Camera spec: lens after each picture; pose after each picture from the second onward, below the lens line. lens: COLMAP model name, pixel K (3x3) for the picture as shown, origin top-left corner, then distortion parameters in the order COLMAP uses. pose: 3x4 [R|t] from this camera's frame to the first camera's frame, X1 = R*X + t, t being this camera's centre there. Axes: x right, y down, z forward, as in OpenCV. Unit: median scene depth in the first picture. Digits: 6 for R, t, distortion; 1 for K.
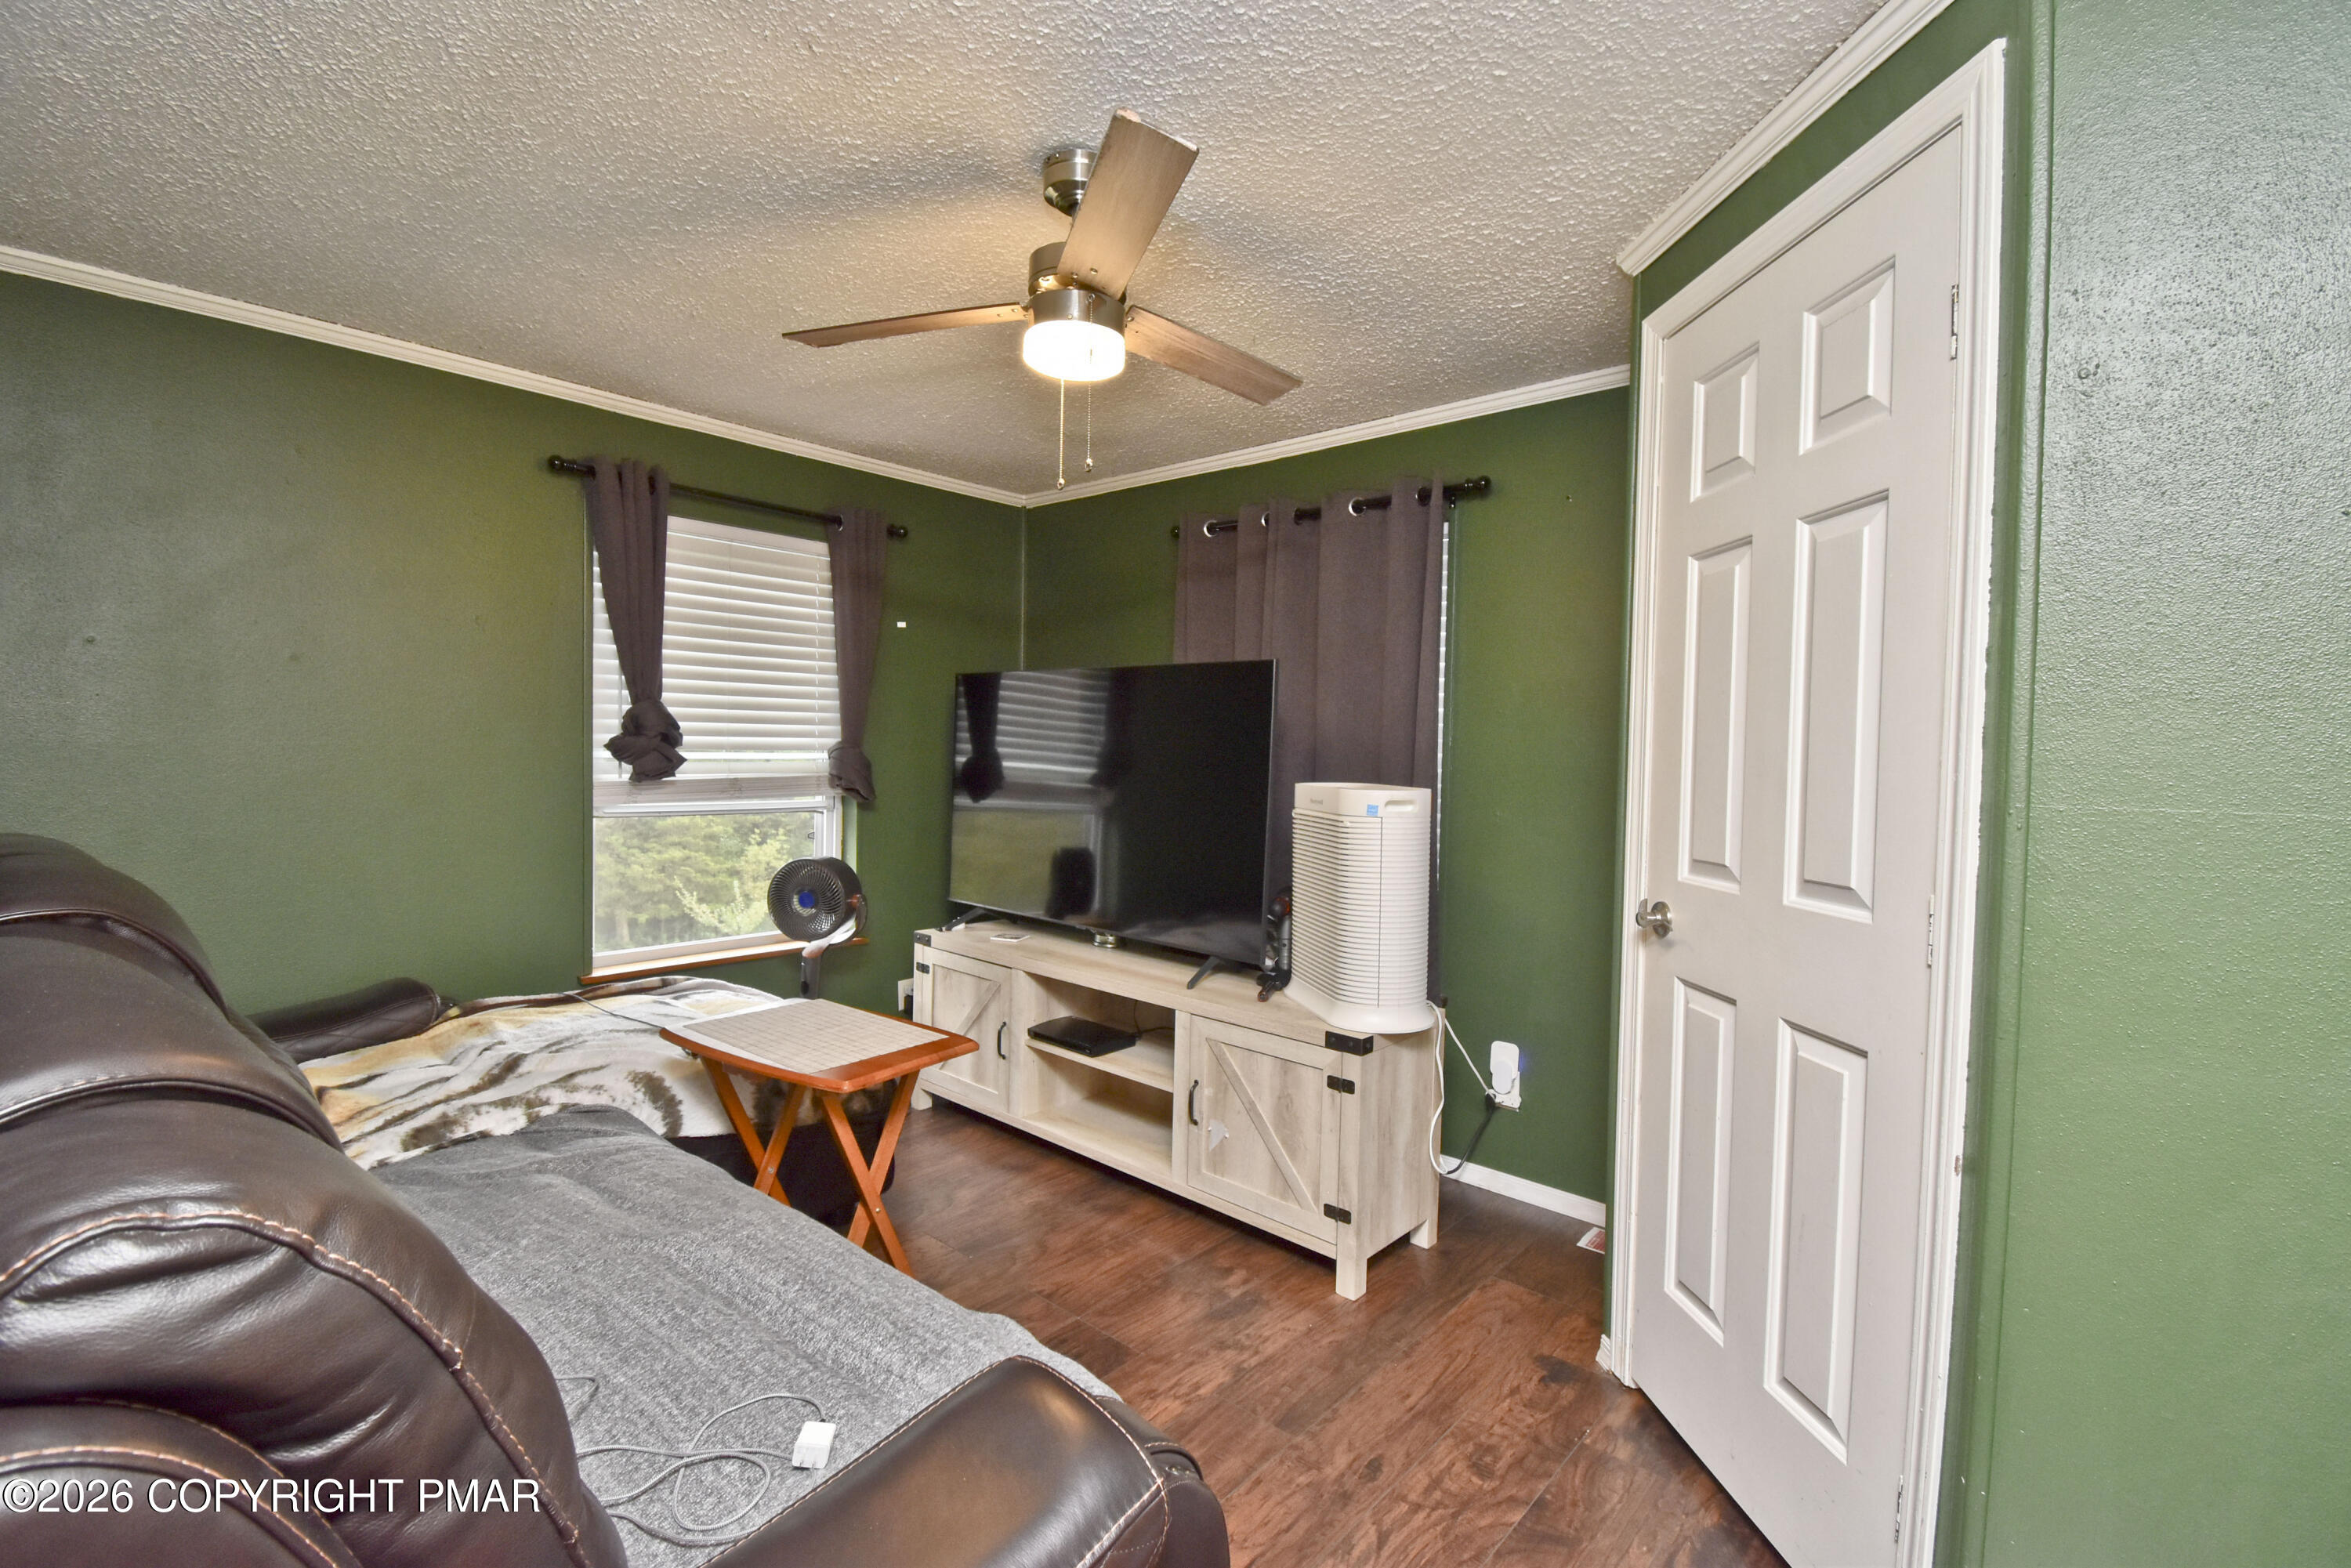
lens RADIAL K [[1093.5, 0, 1172.1], [0, 1093.5, 793.5], [0, 0, 1]] dist [0.019468, -0.026595]
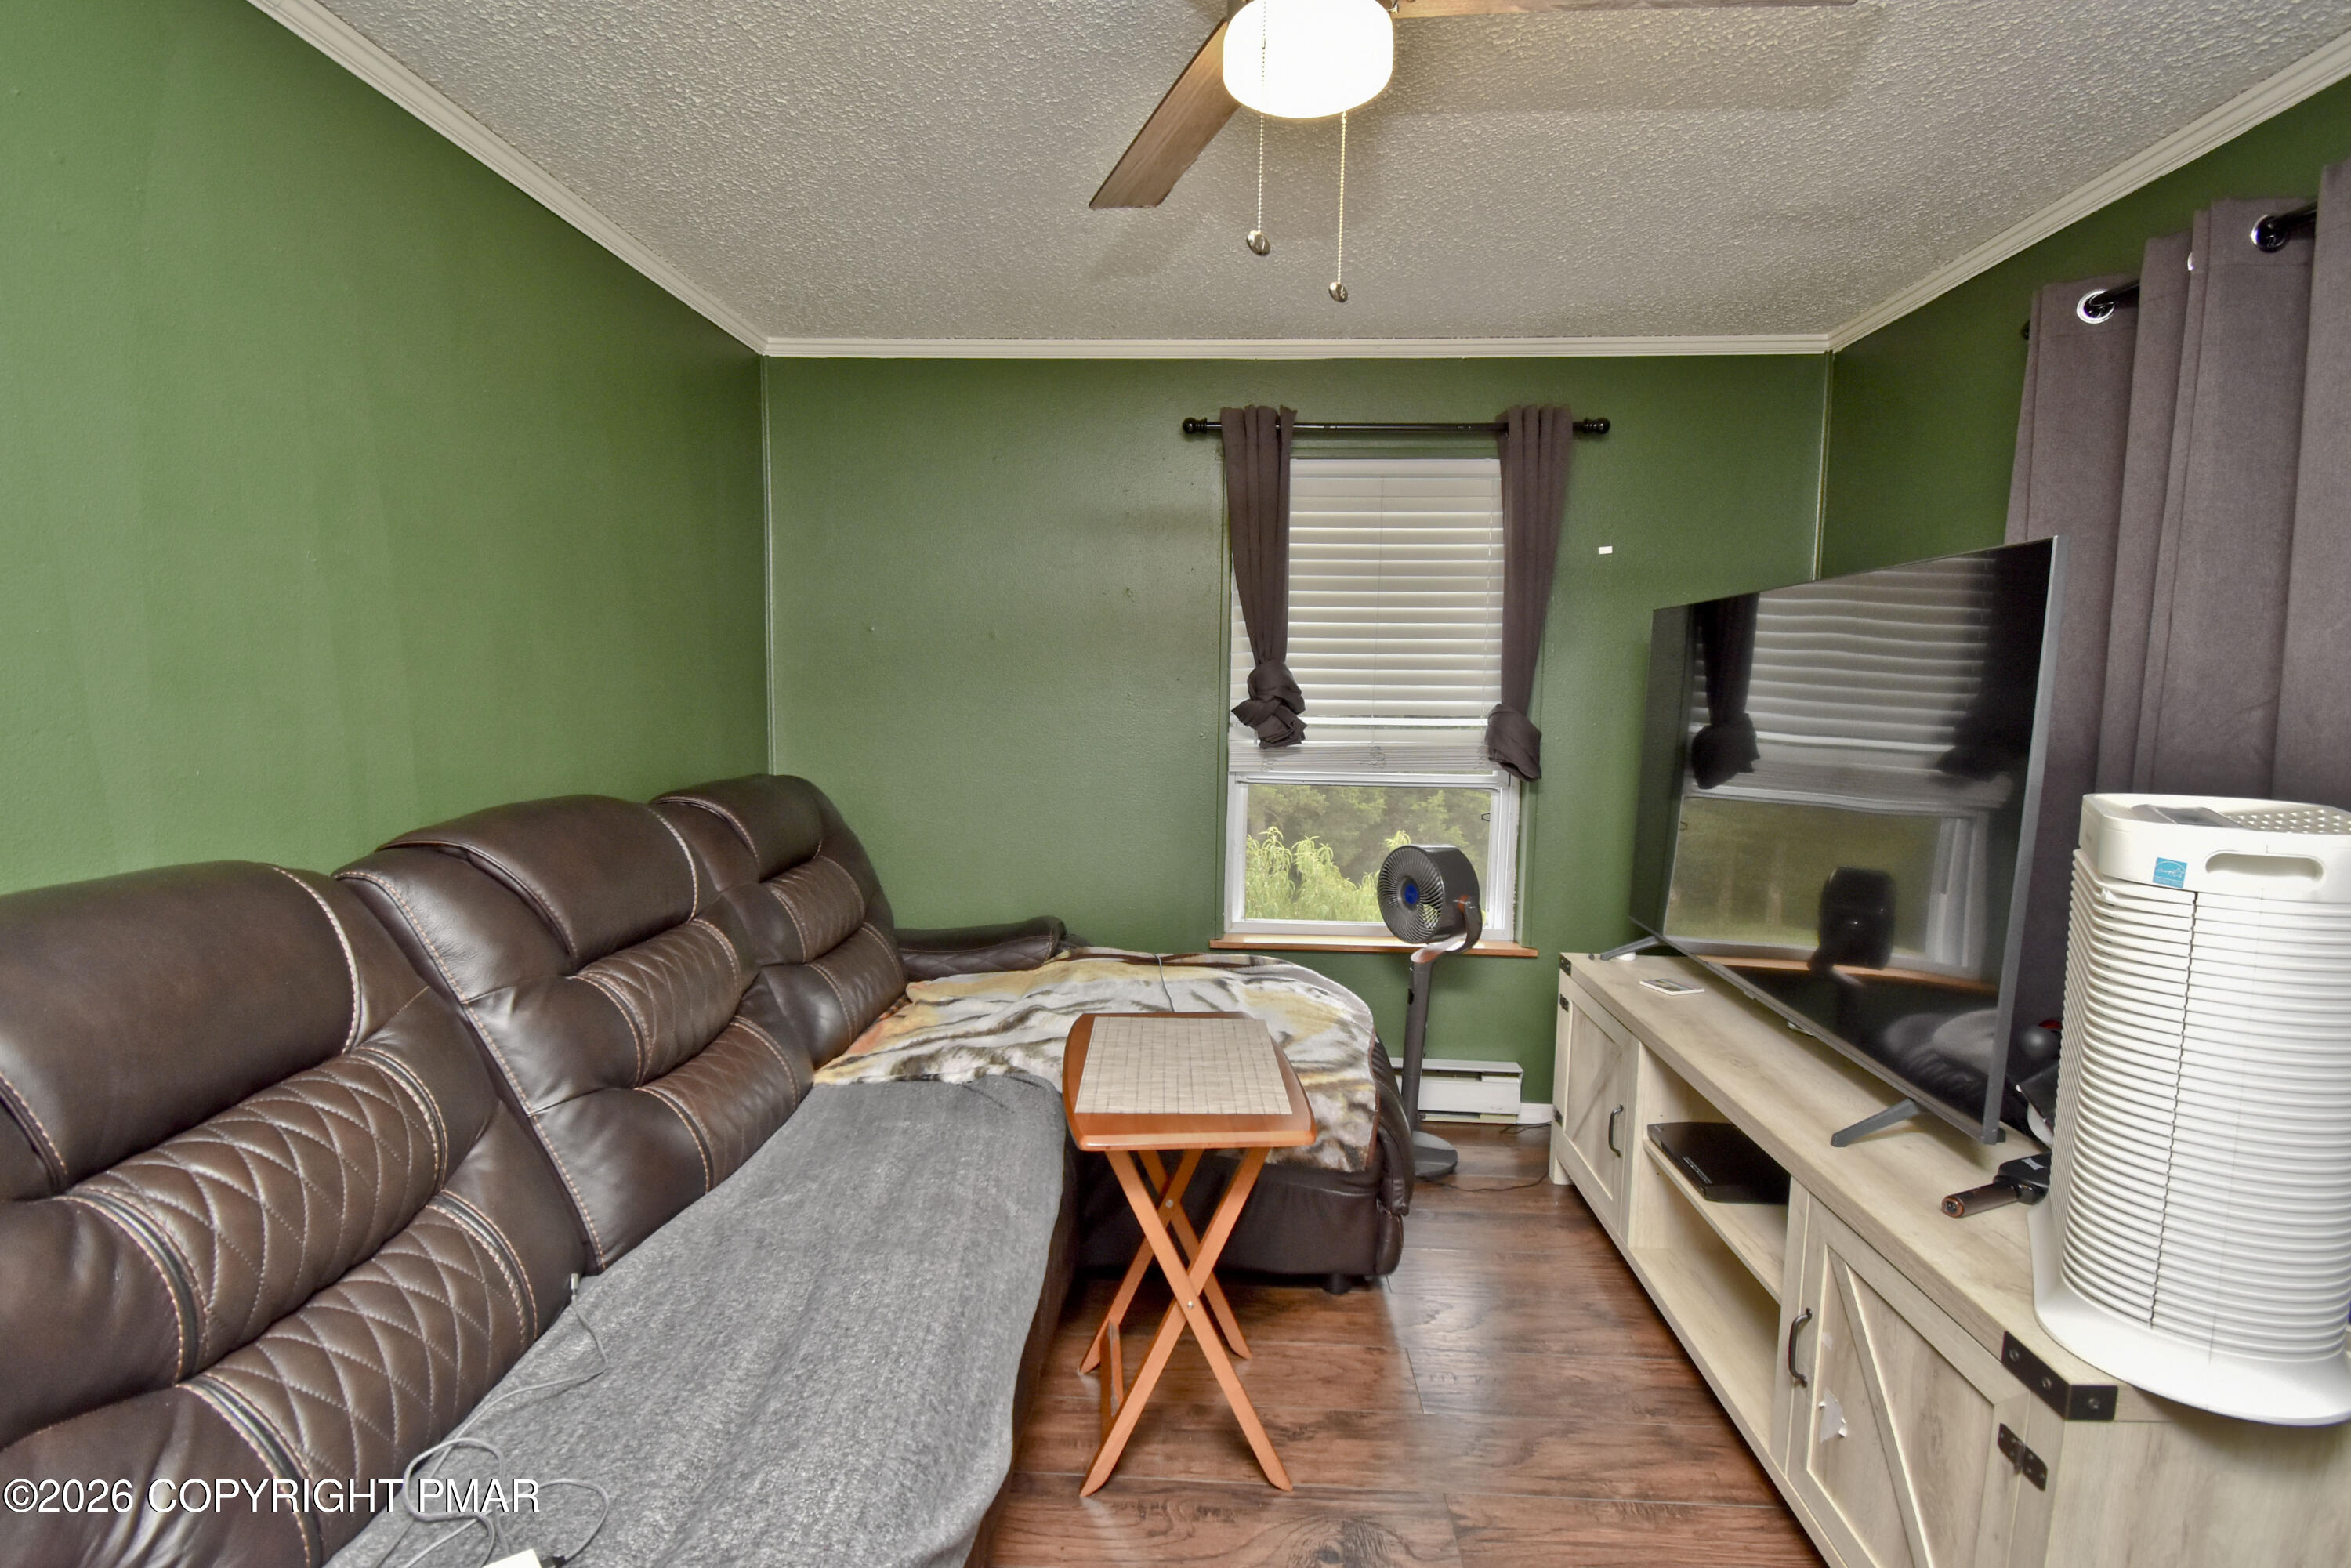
lens RADIAL K [[1093.5, 0, 1172.1], [0, 1093.5, 793.5], [0, 0, 1]] dist [0.019468, -0.026595]
pose [[0.613177, 0.061179, -0.787573, 0.221947], [-0.033541, 0.998114, 0.051420, -0.017511], [0.789233, -0.005114, 0.614072, 0.356973]]
